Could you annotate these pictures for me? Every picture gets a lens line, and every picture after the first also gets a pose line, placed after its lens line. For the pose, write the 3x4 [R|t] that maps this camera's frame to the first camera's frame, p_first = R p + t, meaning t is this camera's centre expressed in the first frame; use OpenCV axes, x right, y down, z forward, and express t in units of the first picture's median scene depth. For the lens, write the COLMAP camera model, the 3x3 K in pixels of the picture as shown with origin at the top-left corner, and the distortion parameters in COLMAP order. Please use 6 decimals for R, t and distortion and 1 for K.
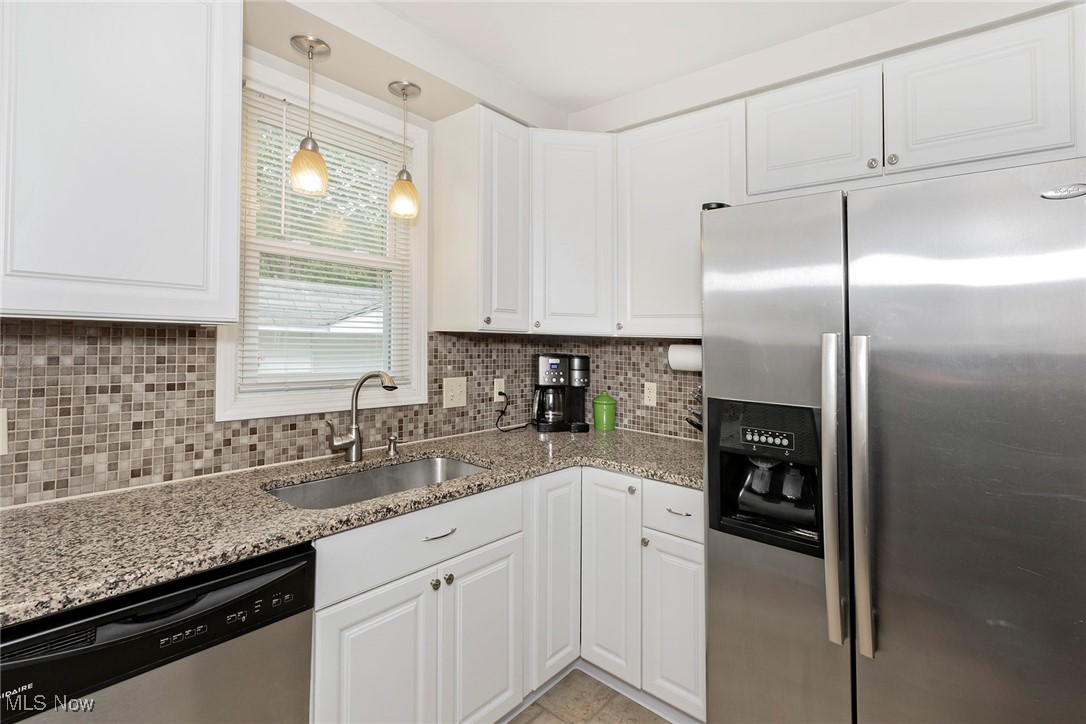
lens RADIAL K [[567.8, 0, 543.8], [0, 567.8, 322.8], [0, 0, 1]] dist [0.002353, -0.000510]
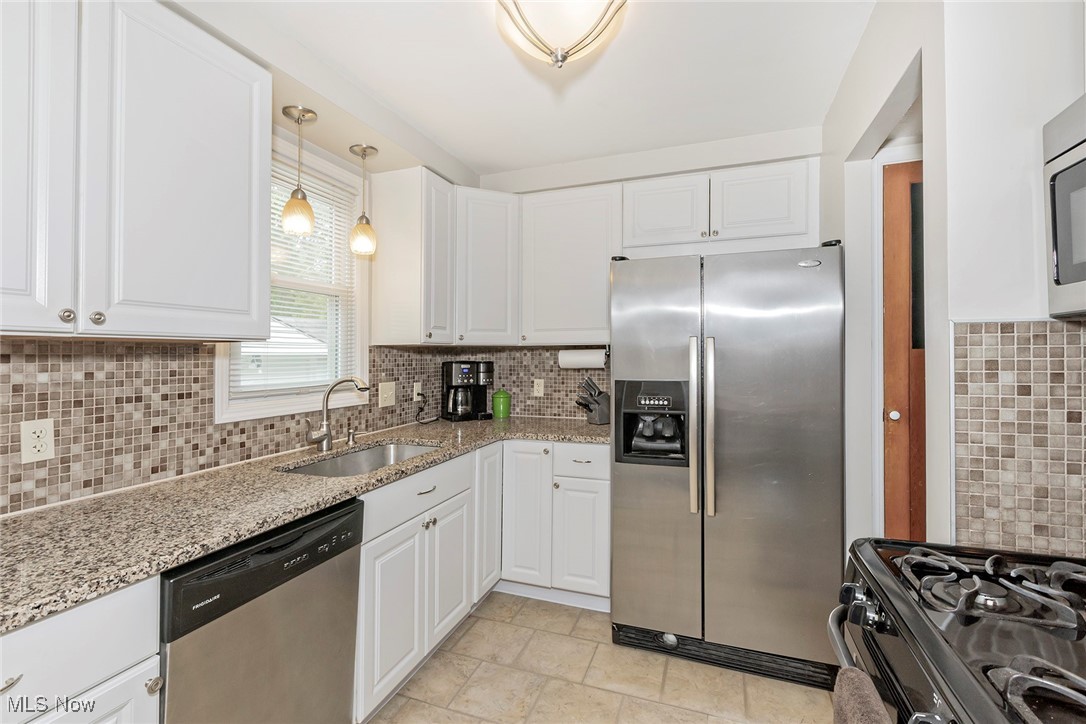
lens RADIAL K [[487.2, 0, 538.4], [0, 487.2, 365.8], [0, 0, 1]] dist [0.000780, 0.000127]
pose [[0.957482, -0.036542, 0.286169, -0.221785], [0.019978, 0.997963, 0.060588, 0.003584], [-0.287800, -0.052294, 0.956262, -0.172457]]
